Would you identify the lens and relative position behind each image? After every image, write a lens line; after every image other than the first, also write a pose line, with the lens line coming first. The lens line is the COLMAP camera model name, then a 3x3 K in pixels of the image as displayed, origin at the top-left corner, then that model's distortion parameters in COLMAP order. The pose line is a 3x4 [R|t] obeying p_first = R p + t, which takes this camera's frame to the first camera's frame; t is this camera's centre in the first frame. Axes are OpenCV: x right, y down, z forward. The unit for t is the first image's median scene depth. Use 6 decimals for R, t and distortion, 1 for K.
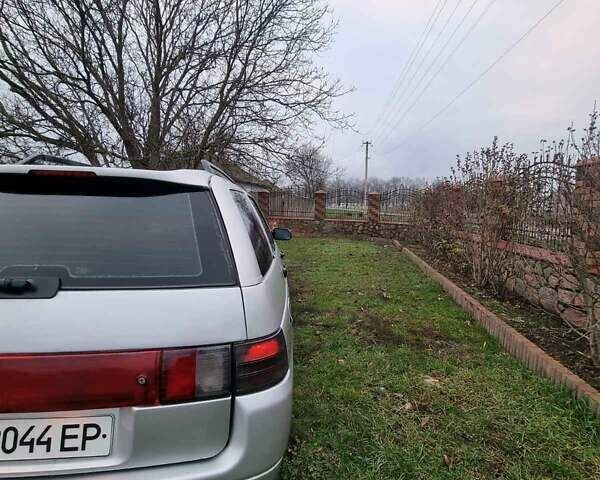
lens RADIAL K [[306.9, 0, 300.0], [0, 306.9, 240.0], [0, 0, 1]] dist [-0.001042, -0.000488]
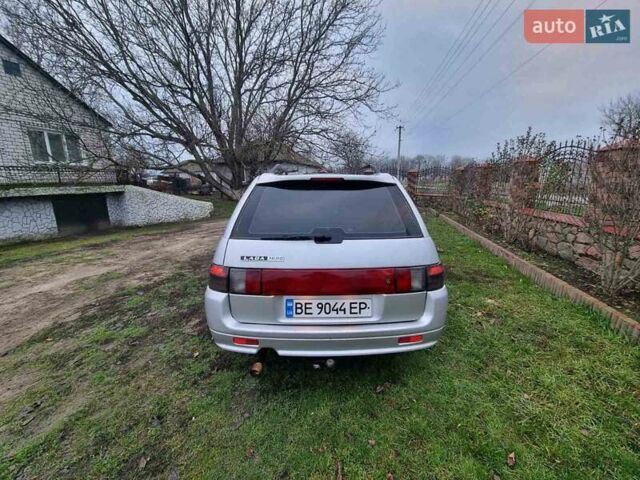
lens RADIAL K [[247.8, 0, 319.5], [0, 247.8, 235.4], [0, 0, 1]] dist [-0.001137, -0.000092]
pose [[0.997708, -0.010359, -0.066863, -0.217643], [0.017263, 0.994477, 0.103524, -0.009030], [0.065422, -0.104441, 0.992377, -0.166282]]
